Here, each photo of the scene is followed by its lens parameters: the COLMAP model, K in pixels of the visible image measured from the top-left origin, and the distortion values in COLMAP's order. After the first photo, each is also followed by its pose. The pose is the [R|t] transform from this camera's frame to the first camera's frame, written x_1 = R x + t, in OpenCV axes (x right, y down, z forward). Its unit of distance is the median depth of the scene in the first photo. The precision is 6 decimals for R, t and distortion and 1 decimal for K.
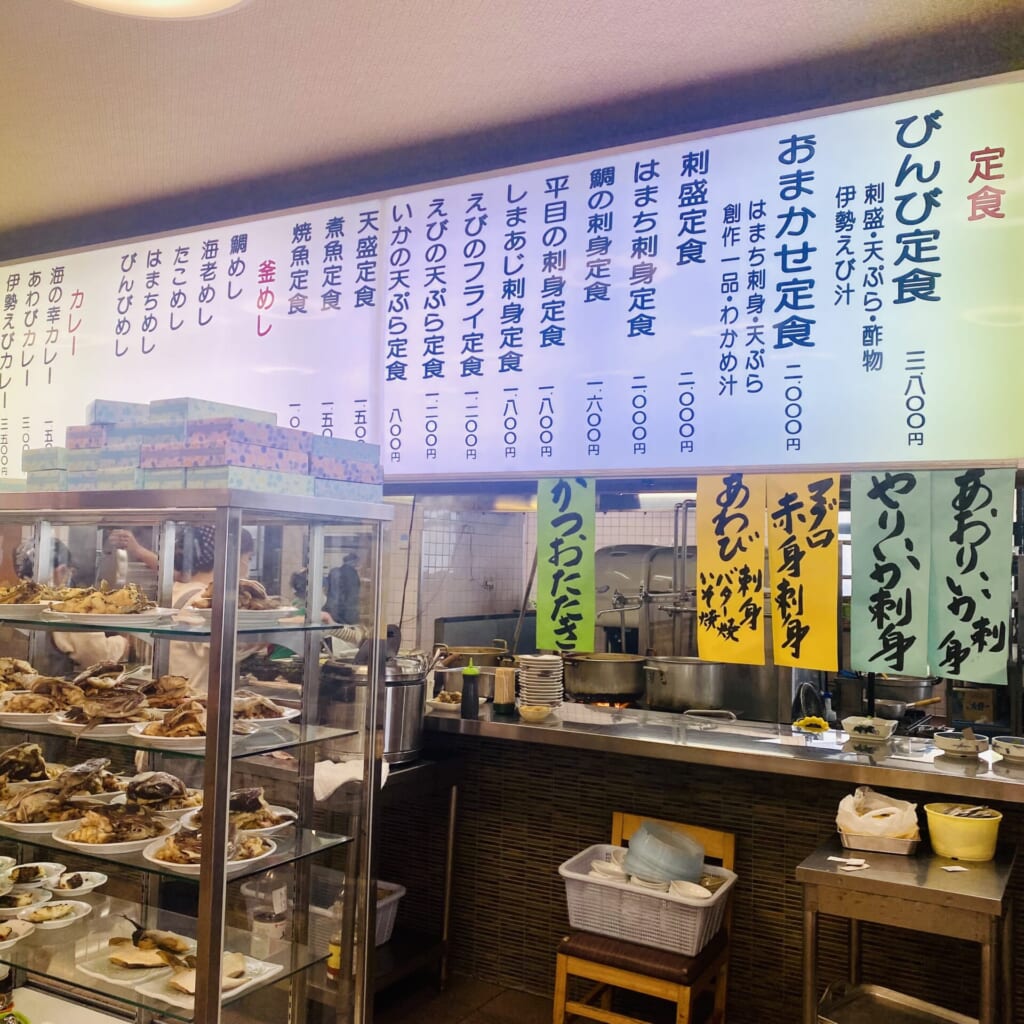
lens RADIAL K [[1089.5, 0, 519.0], [0, 1089.5, 512.4], [0, 0, 1]] dist [0.028119, 0.000000]
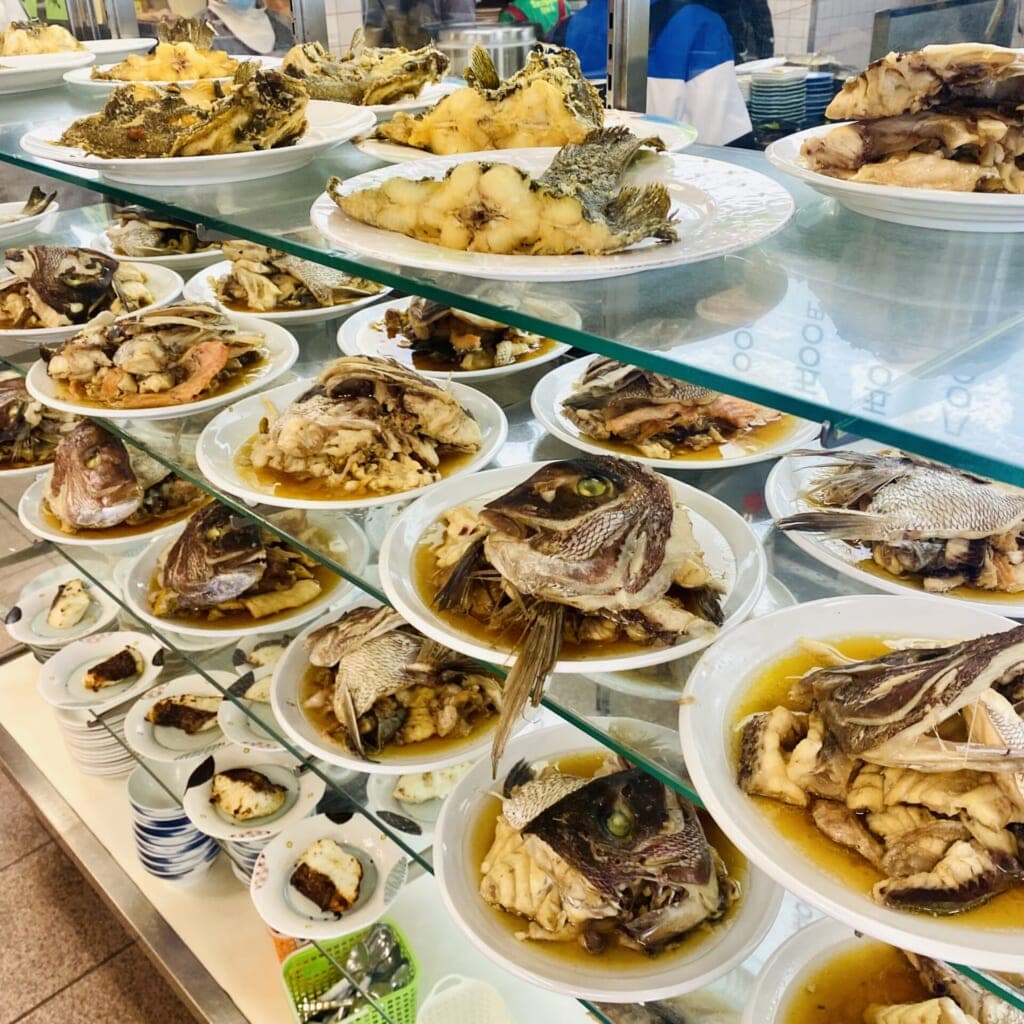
lens RADIAL K [[1089.5, 0, 508.3], [0, 1089.5, 509.9], [0, 0, 1]] dist [0.028119, 0.000000]
pose [[0.963729, 0.079729, -0.254695, -0.413373], [0.062227, 0.860901, 0.504953, 0.026908], [0.259527, -0.502487, 0.824714, 0.992212]]
